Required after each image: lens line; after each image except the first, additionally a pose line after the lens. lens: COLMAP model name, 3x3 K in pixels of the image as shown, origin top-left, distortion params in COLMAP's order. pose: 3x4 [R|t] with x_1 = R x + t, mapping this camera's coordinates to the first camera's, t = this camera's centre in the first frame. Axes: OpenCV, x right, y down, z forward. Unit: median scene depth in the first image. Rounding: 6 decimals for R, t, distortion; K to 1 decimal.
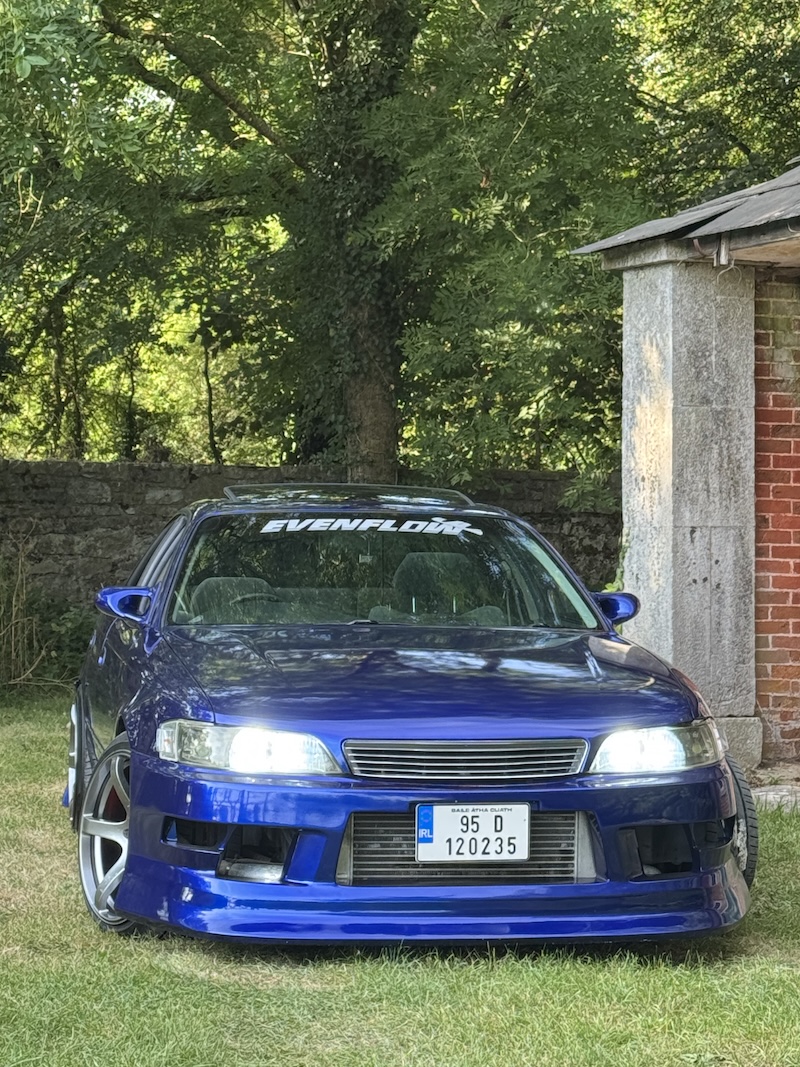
lens RADIAL K [[2704.4, 0, 400.0], [0, 2704.4, 533.5], [0, 0, 1]] dist [0.226387, 0.678741]
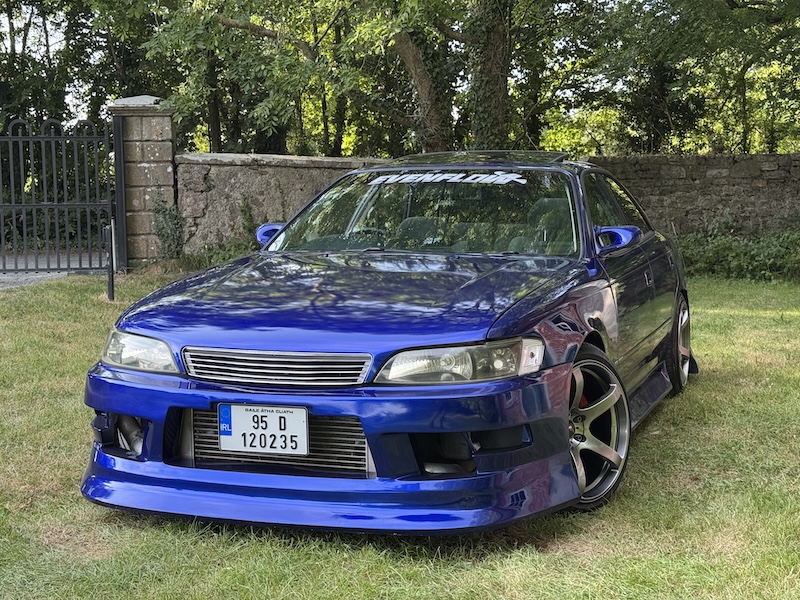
lens RADIAL K [[1192.9, 0, 400.0], [0, 1192.9, 300.0], [0, 0, 1]] dist [0.121407, 0.033473]
pose [[0.882084, 0.027093, -0.470312, 0.316232], [0.011690, 0.996779, 0.079347, 0.012615], [0.470947, -0.075489, 0.878926, 0.557577]]
